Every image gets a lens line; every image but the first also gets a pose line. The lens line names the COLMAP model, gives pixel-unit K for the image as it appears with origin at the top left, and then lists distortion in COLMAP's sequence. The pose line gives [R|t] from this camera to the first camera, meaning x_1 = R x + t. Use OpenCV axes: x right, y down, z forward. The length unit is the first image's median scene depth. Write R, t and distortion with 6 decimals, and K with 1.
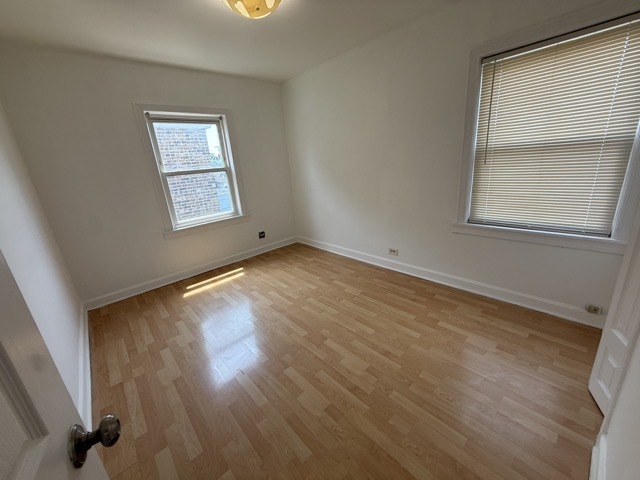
lens RADIAL K [[256.0, 0, 319.6], [0, 256.0, 237.2], [0, 0, 1]] dist [-0.009341, -0.000082]
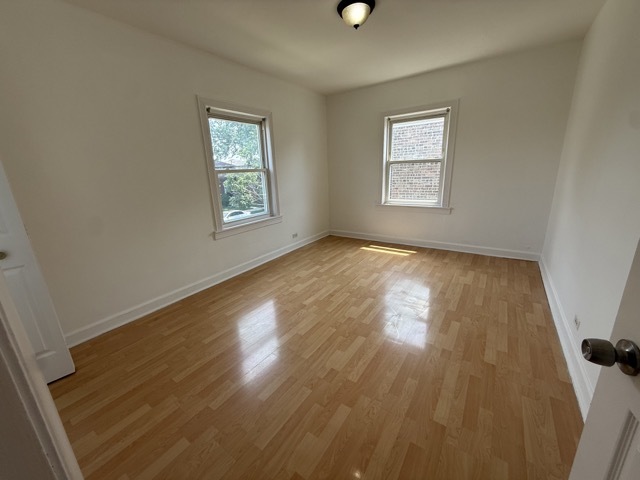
lens RADIAL K [[256.0, 0, 319.8], [0, 256.0, 238.6], [0, 0, 1]] dist [-0.009341, -0.000082]
pose [[0.218345, 0.330164, -0.918323, 0.737511], [-0.251416, 0.928294, 0.273970, -0.161061], [0.942929, 0.171061, 0.285697, 0.352836]]
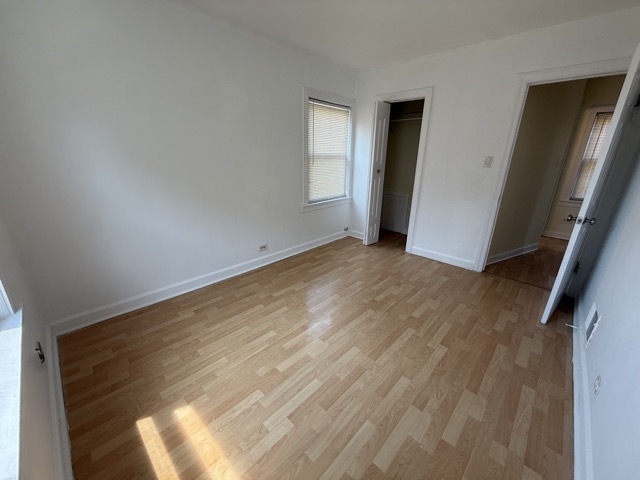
lens RADIAL K [[256.0, 0, 317.8], [0, 256.0, 236.5], [0, 0, 1]] dist [-0.009341, -0.000082]
pose [[-0.070813, -0.231291, 0.970304, -0.760524], [0.276012, 0.930221, 0.241880, -0.184917], [-0.958542, 0.284944, -0.002032, 0.825074]]
